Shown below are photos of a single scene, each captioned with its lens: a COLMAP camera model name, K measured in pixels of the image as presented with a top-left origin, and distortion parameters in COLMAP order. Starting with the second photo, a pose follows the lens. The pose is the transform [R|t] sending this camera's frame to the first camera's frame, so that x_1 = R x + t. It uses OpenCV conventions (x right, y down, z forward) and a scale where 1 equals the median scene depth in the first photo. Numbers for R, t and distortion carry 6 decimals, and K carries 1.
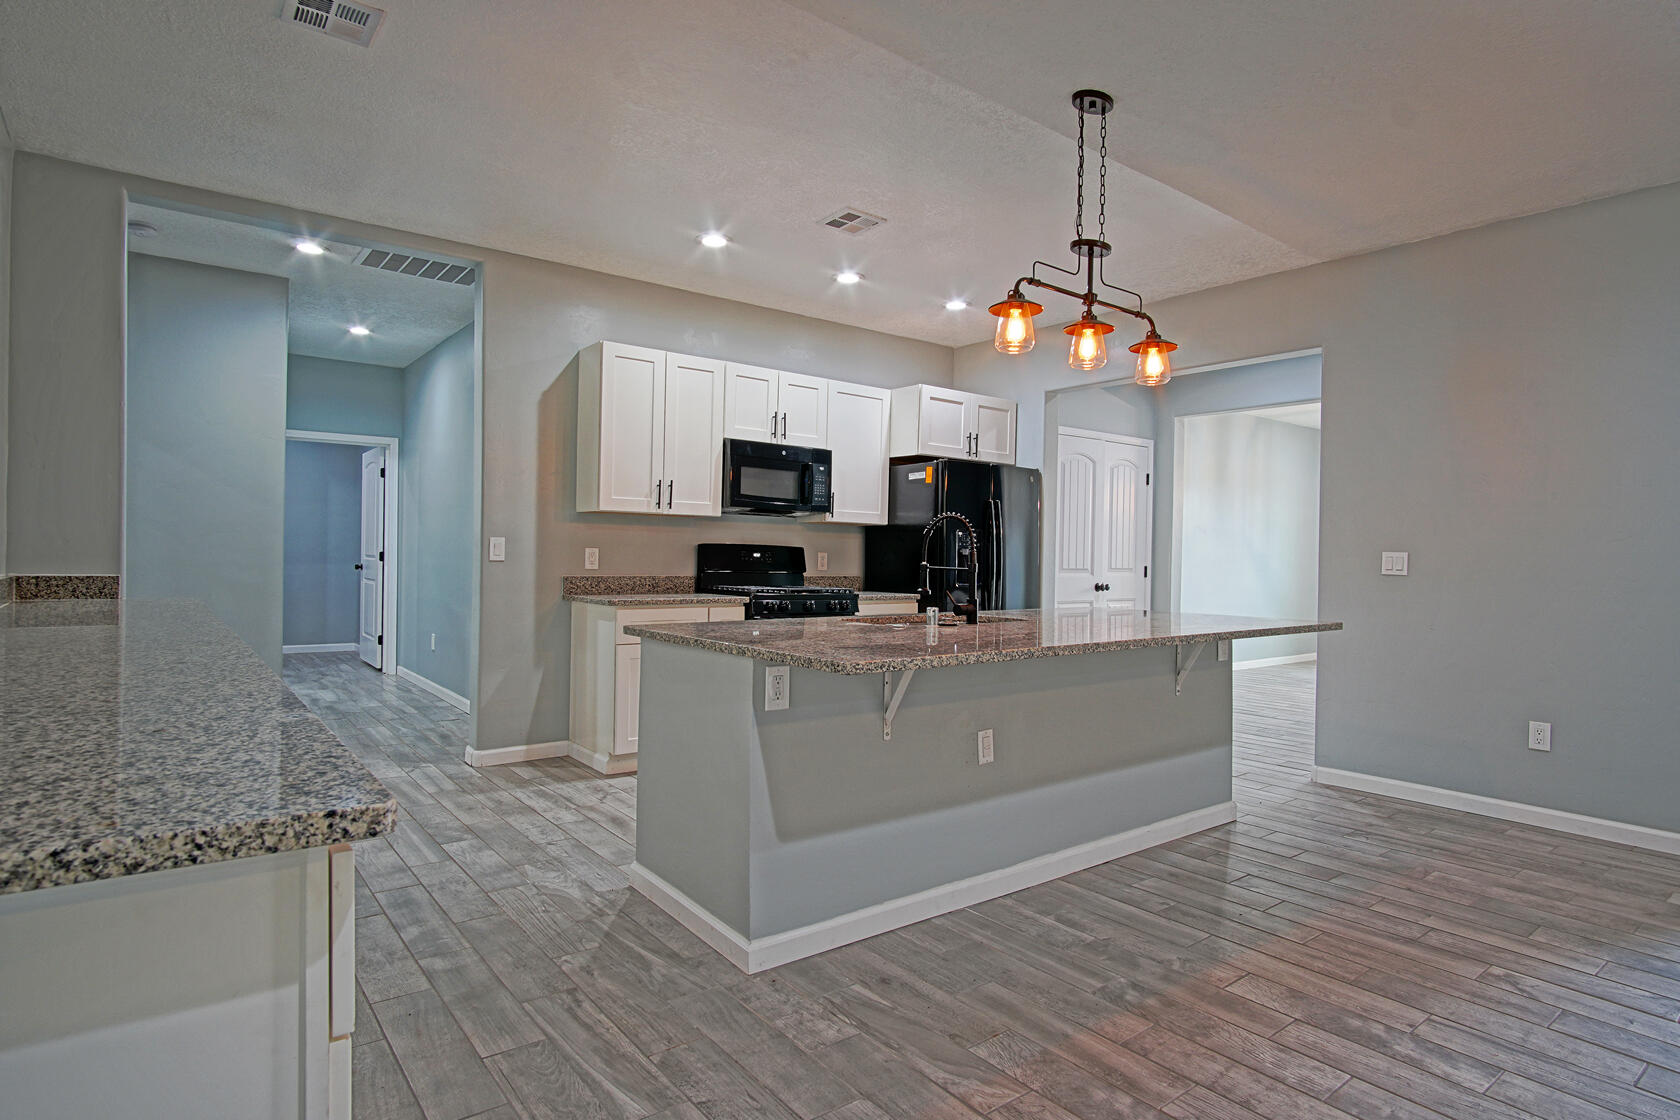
lens RADIAL K [[894.8, 0, 834.2], [0, 894.8, 557.9], [0, 0, 1]] dist [-0.032754, 0.008995]
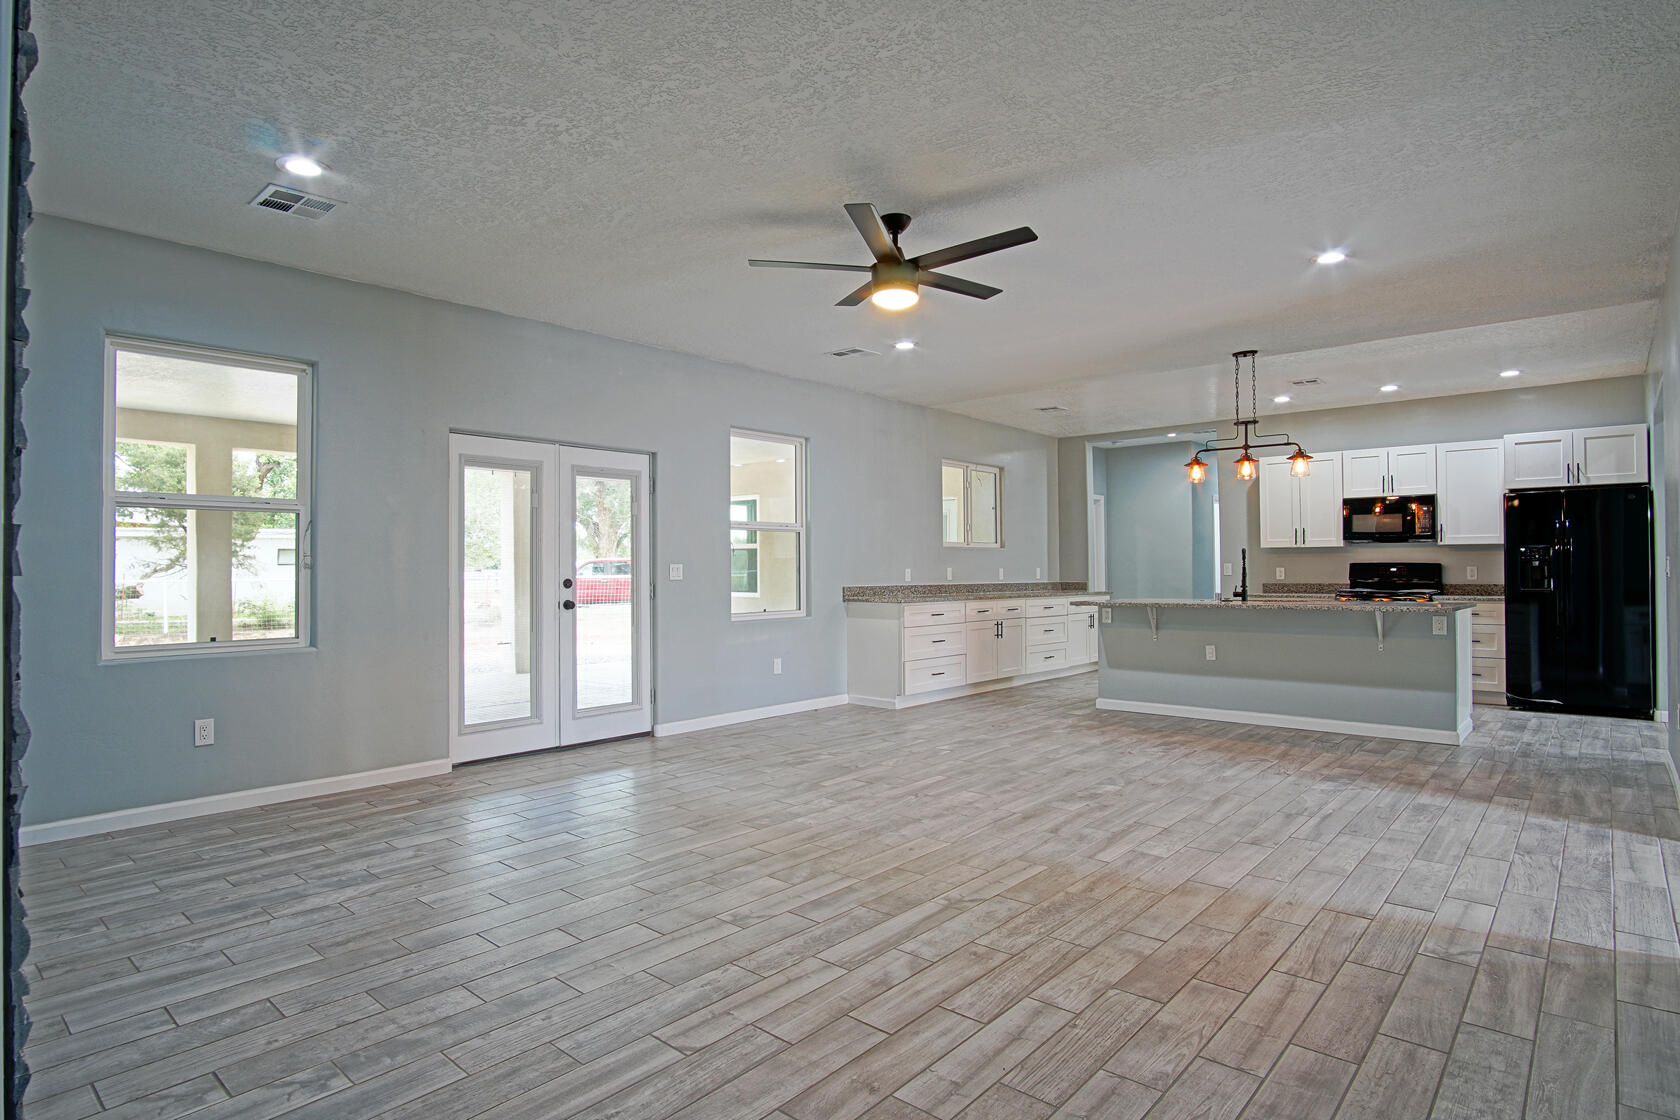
lens RADIAL K [[894.8, 0, 837.5], [0, 894.8, 557.5], [0, 0, 1]] dist [-0.032754, 0.008995]
pose [[0.188965, -0.032440, -0.981448, 1.792399], [0.005201, 0.999473, -0.032034, 0.029175], [0.981970, 0.000949, 0.189034, -0.295053]]
